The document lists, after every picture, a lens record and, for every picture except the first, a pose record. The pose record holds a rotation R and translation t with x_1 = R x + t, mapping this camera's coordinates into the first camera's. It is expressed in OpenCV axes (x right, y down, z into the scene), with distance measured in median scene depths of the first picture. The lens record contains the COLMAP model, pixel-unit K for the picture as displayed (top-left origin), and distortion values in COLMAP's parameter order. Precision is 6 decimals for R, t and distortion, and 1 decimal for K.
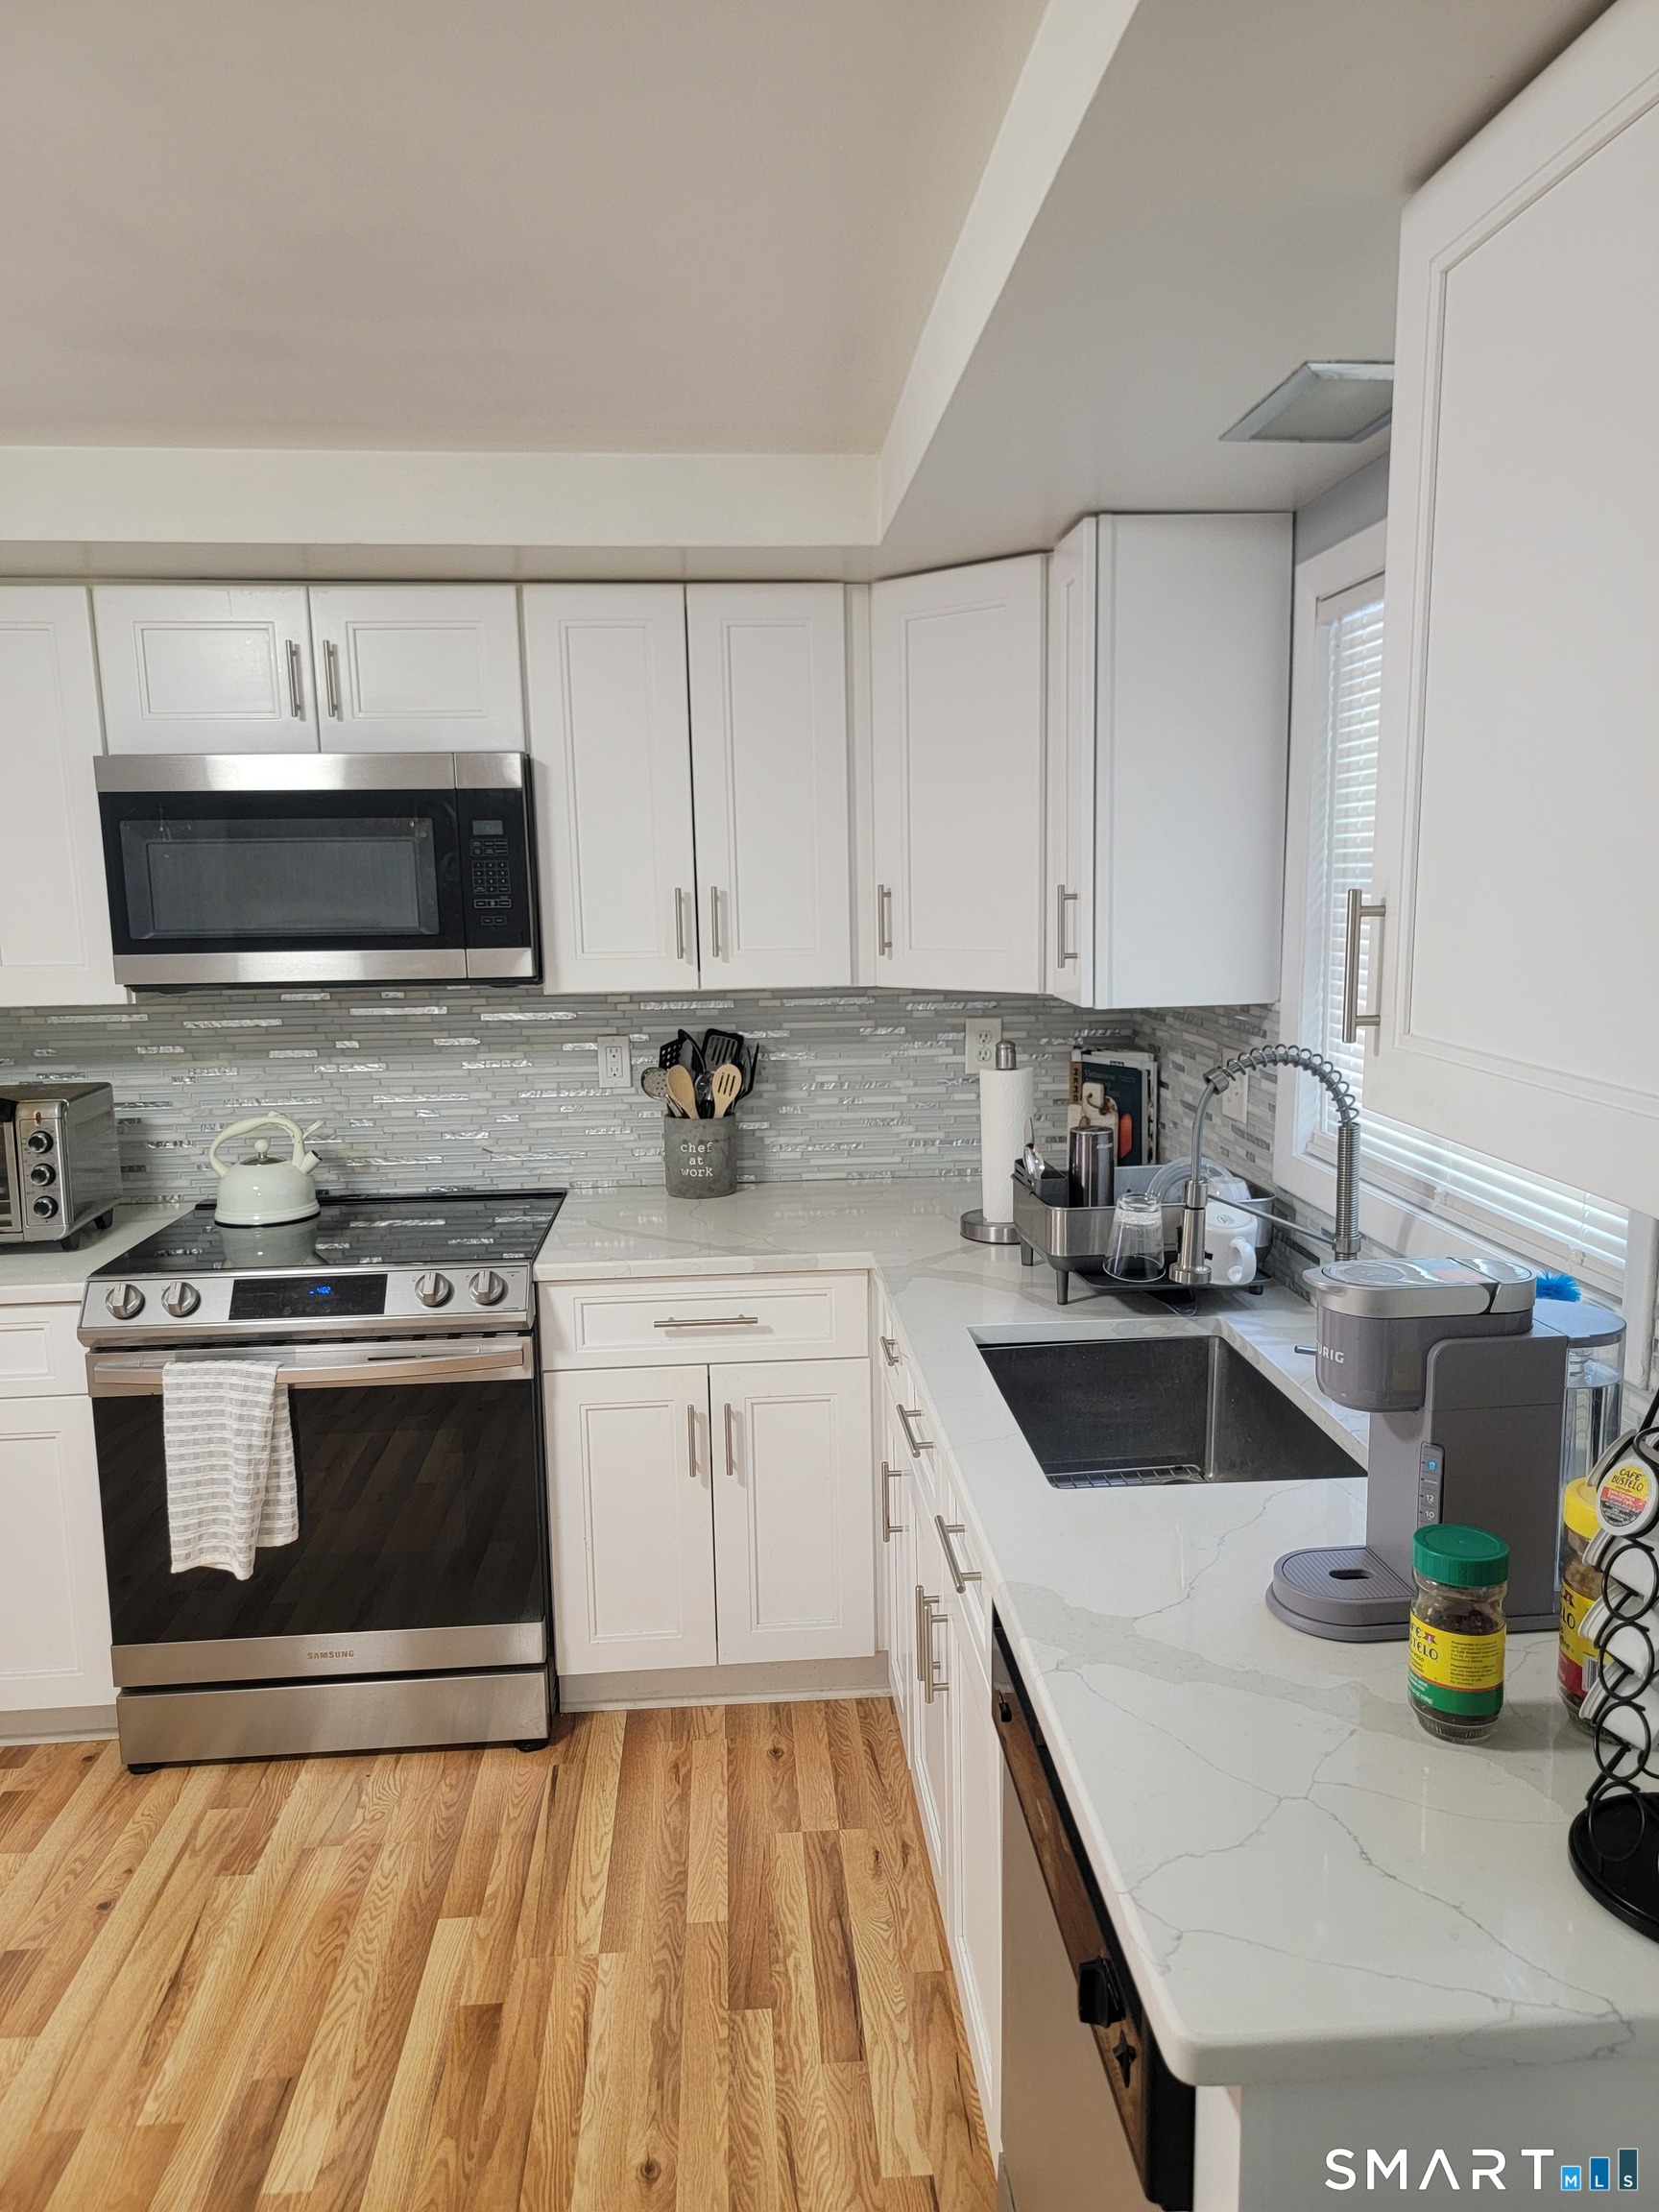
lens RADIAL K [[1559.5, 0, 822.7], [0, 1559.5, 1122.9], [0, 0, 1]] dist [0.080829, -0.067277]
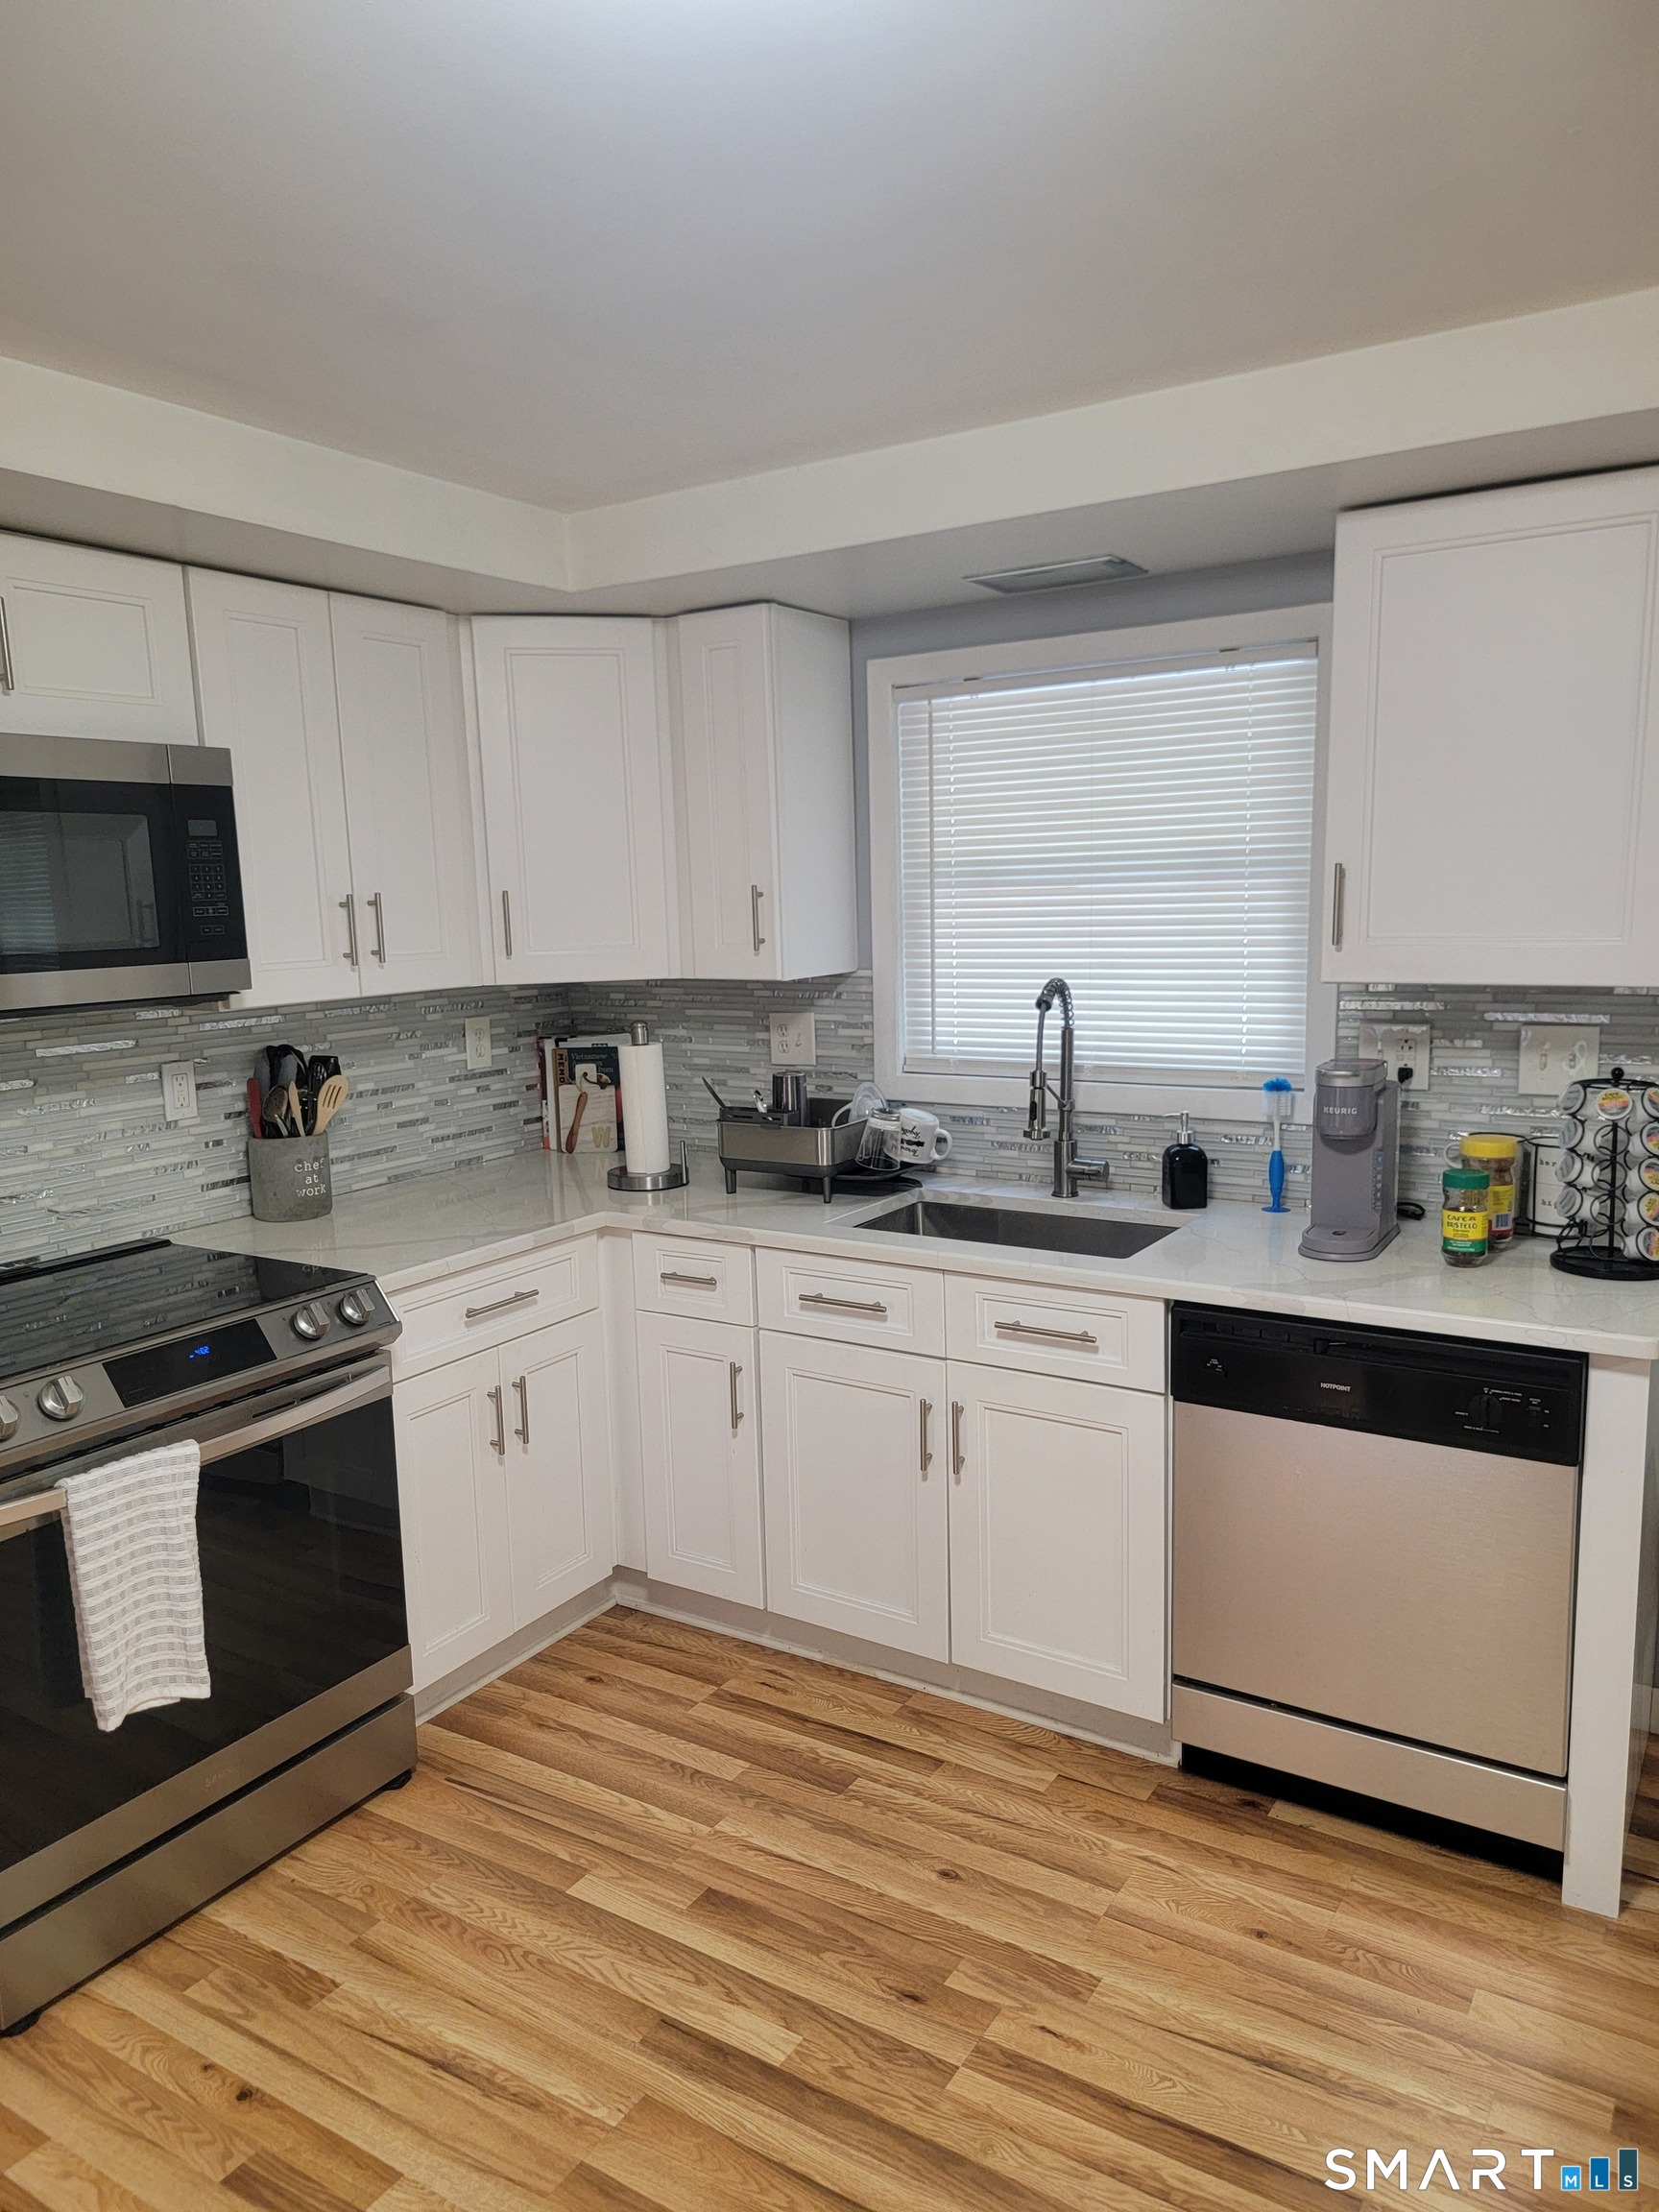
lens RADIAL K [[1556.2, 0, 829.7], [0, 1556.2, 1128.3], [0, 0, 1]] dist [0.021210, -0.004075]
pose [[0.590093, -0.123787, 0.797789, -0.750708], [0.147802, 0.988038, 0.043984, -0.001953], [-0.793691, 0.091961, 0.601330, 0.183942]]
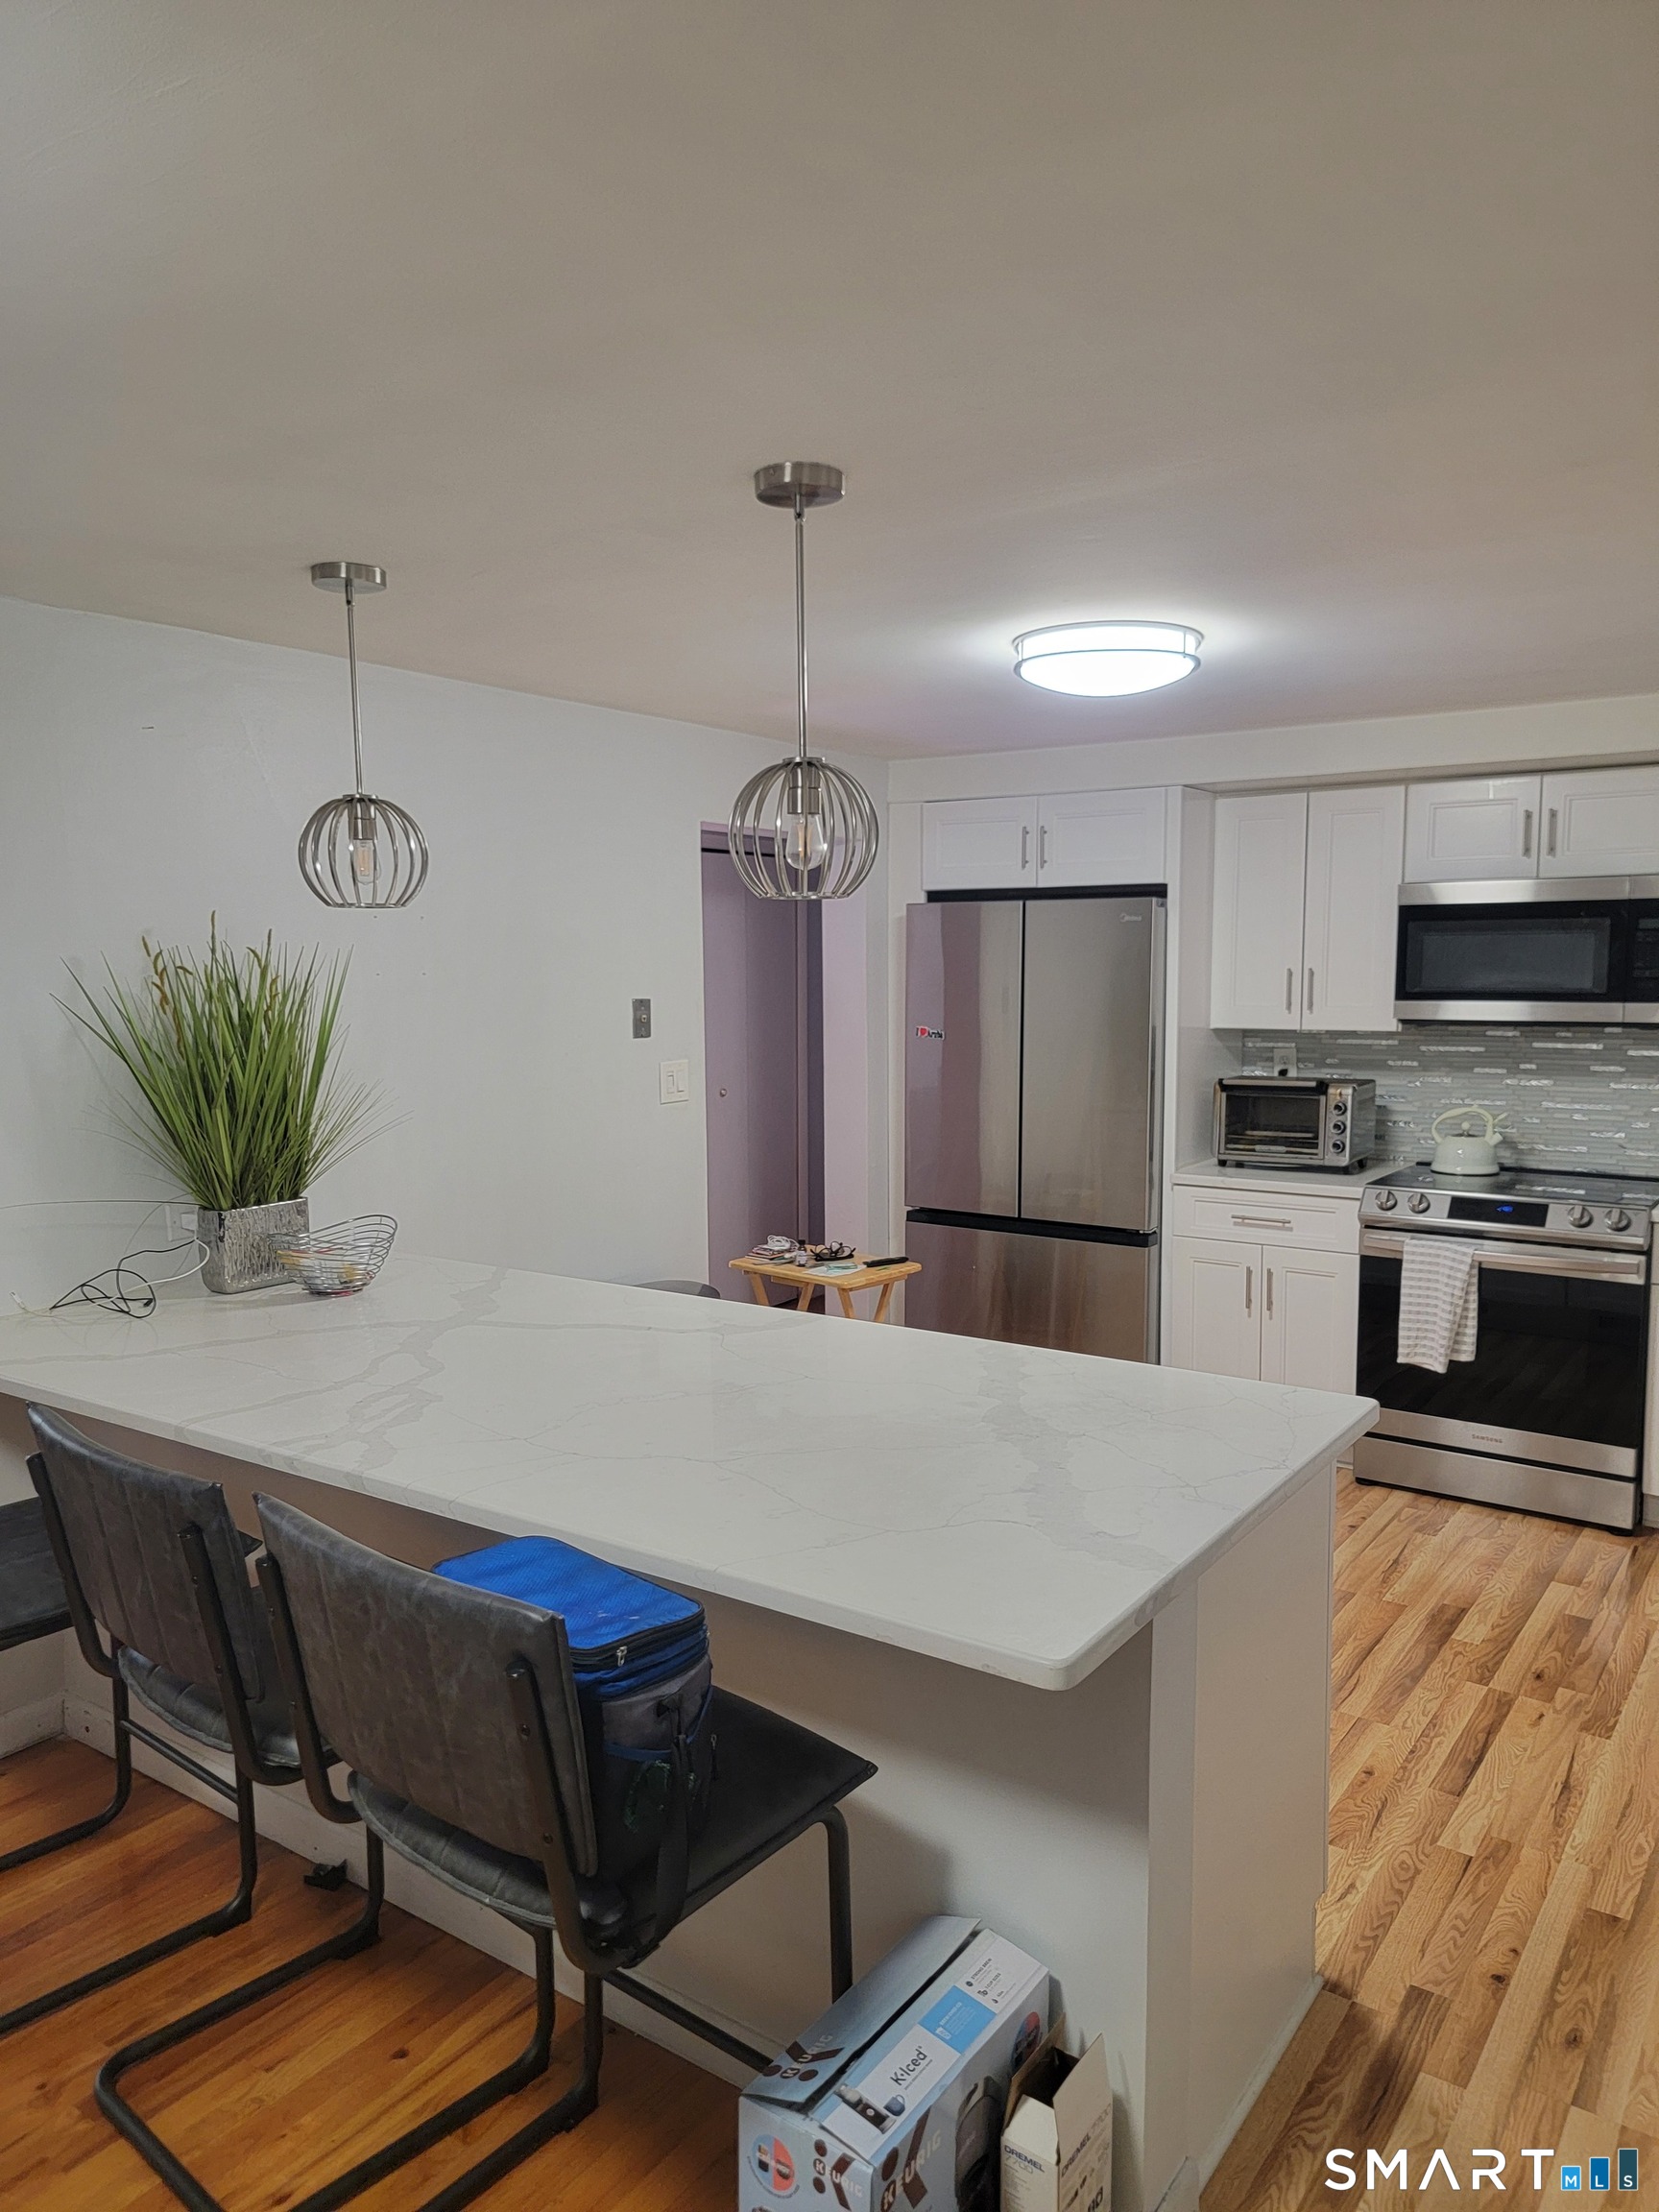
lens RADIAL K [[1556.2, 0, 829.7], [0, 1556.2, 1128.3], [0, 0, 1]] dist [0.021210, -0.004075]
pose [[0.780993, 0.082017, -0.619131, 0.121208], [-0.110159, 0.993887, -0.007296, 0.107910], [0.614748, 0.073901, 0.785254, -0.666145]]
